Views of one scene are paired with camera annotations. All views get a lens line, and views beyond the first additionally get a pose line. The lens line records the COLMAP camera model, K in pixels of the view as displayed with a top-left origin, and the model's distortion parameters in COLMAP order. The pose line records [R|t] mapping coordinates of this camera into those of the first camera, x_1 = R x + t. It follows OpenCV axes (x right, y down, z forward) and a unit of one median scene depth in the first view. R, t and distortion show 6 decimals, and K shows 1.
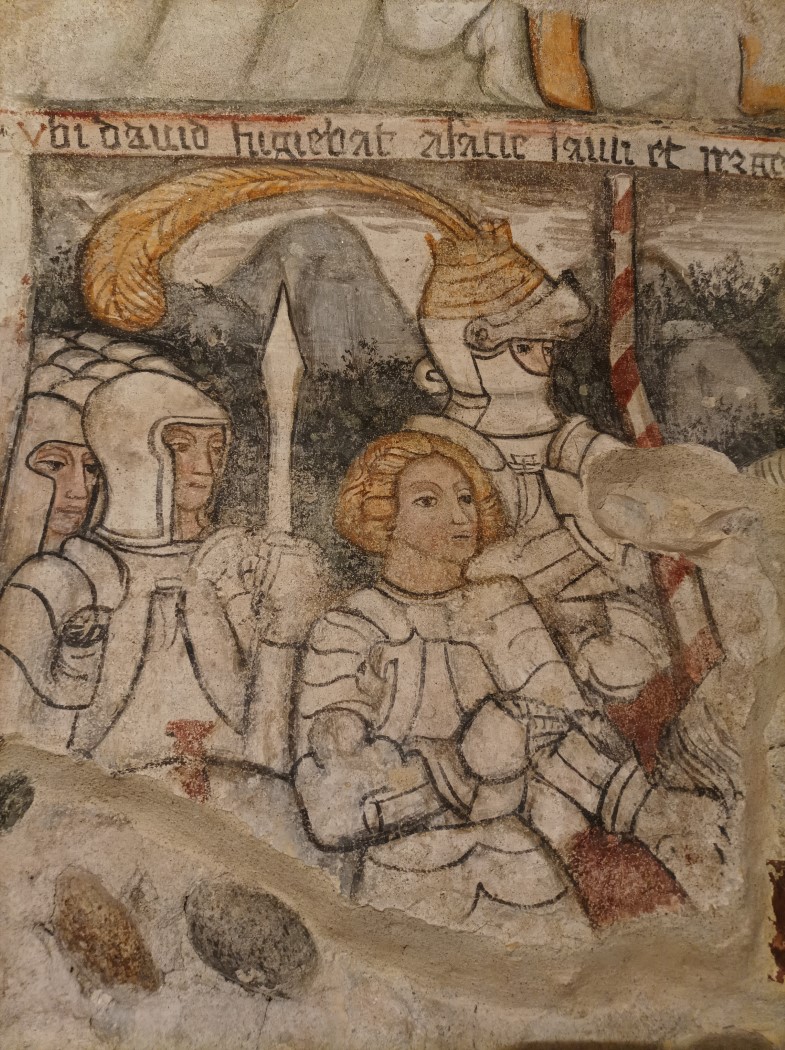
lens RADIAL K [[786.8, 0, 392.5], [0, 786.8, 525.0], [0, 0, 1]] dist [0.007438, 0.009725]
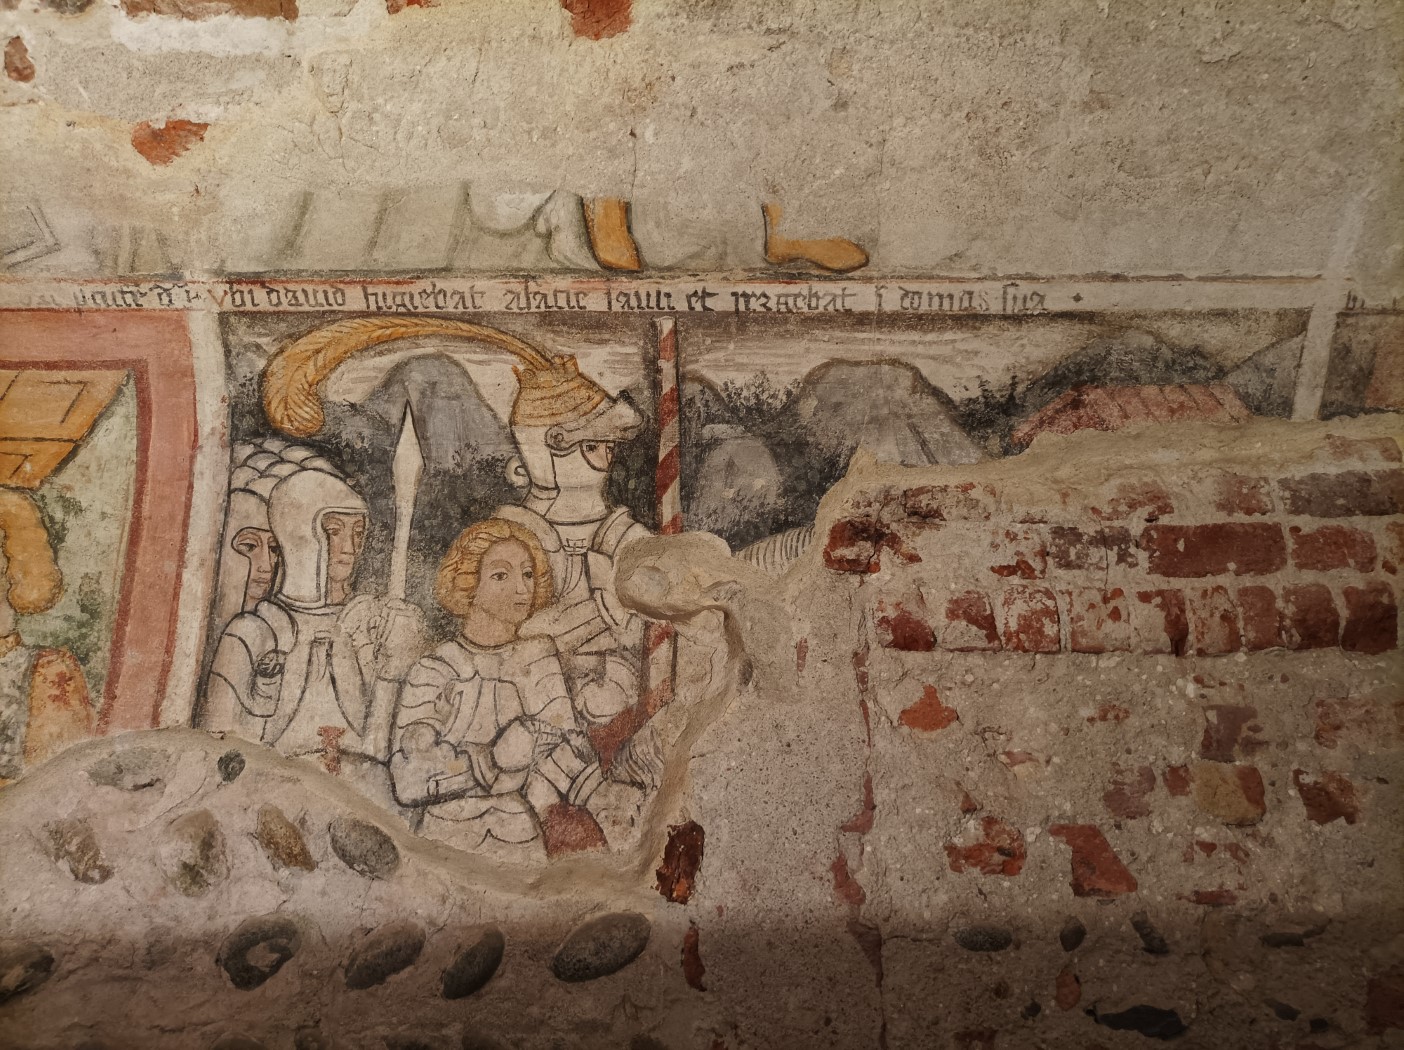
lens RADIAL K [[1036.5, 0, 702.0], [0, 1036.5, 525.0], [0, 0, 1]] dist [0.023325, -0.011396]
pose [[0.995426, 0.044647, -0.084463, 0.561601], [-0.022920, 0.969867, 0.242553, -0.583917], [0.092748, -0.239508, 0.966454, -0.779625]]
